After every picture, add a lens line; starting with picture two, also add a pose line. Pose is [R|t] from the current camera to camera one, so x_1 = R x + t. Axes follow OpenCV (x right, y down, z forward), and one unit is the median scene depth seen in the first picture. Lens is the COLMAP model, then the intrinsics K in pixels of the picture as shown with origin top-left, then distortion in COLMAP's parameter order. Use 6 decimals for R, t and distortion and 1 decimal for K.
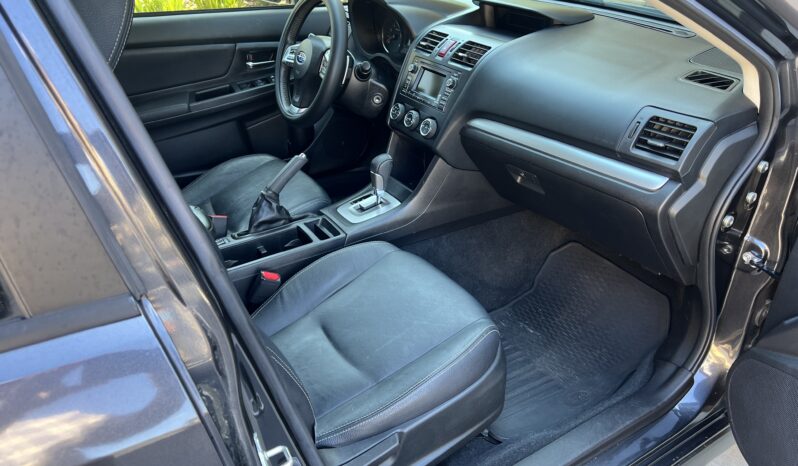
lens RADIAL K [[609.8, 0, 399.0], [0, 609.8, 233.0], [0, 0, 1]] dist [0.090840, -0.142284]
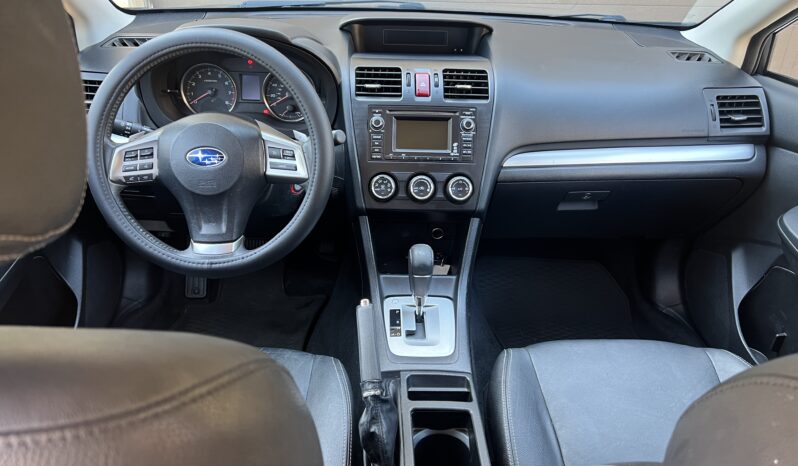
lens RADIAL K [[609.8, 0, 399.0], [0, 609.8, 233.0], [0, 0, 1]] dist [0.090840, -0.142284]
pose [[0.504756, -0.386642, 0.771835, -0.560864], [0.387945, 0.900317, 0.197300, -0.285029], [-0.771181, 0.199841, 0.604437, 0.583633]]
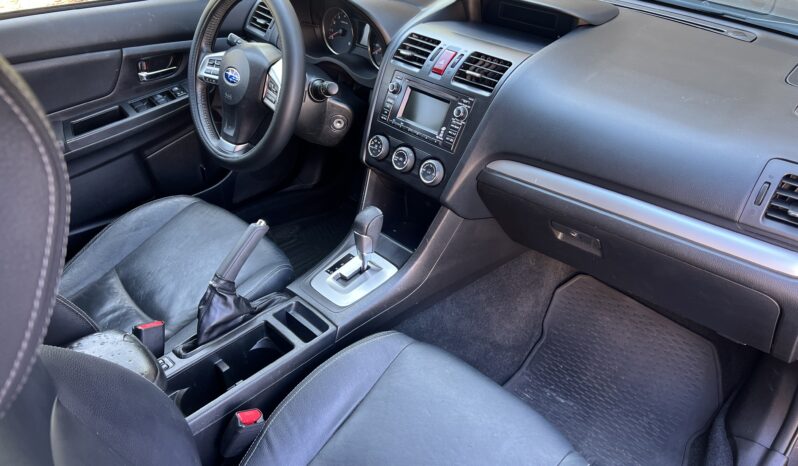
lens RADIAL K [[609.8, 0, 399.0], [0, 609.8, 233.0], [0, 0, 1]] dist [0.090840, -0.142284]
pose [[0.975216, -0.106455, 0.193961, -0.136755], [0.089743, 0.991611, 0.093021, -0.162664], [-0.202236, -0.073308, 0.976589, 0.258026]]
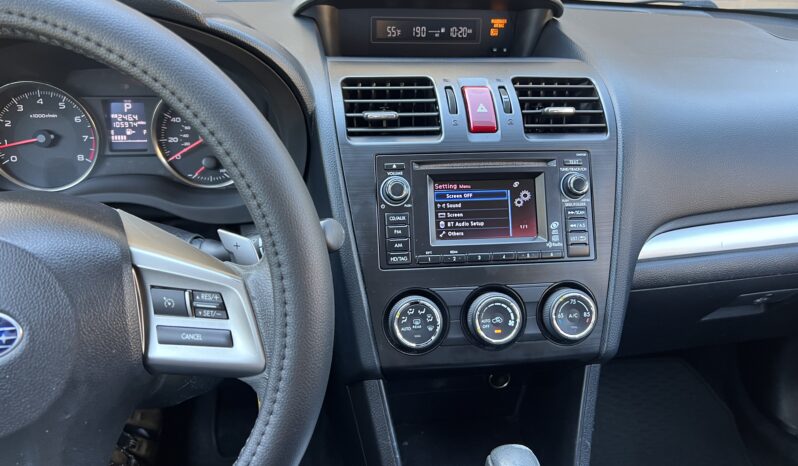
lens RADIAL K [[609.8, 0, 399.0], [0, 609.8, 233.0], [0, 0, 1]] dist [0.090840, -0.142284]
pose [[0.392372, -0.376813, 0.839080, -0.272132], [0.417194, 0.885912, 0.202755, -0.317096], [-0.819752, 0.270504, 0.504811, 0.838971]]
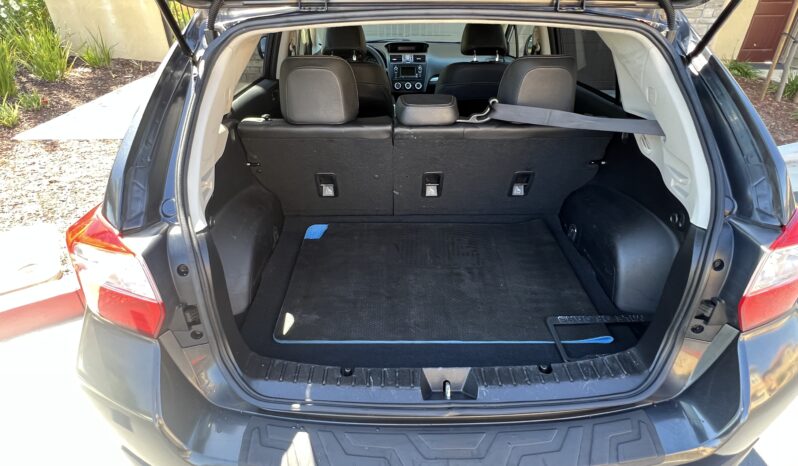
lens RADIAL K [[427.3, 0, 399.0], [0, 427.3, 233.0], [0, 0, 1]] dist [-0.001814, 0.000231]
pose [[0.510252, -0.419203, 0.750941, -1.668501], [0.416784, 0.884307, 0.210455, -0.024400], [-0.752286, 0.205595, 0.625937, -0.023184]]
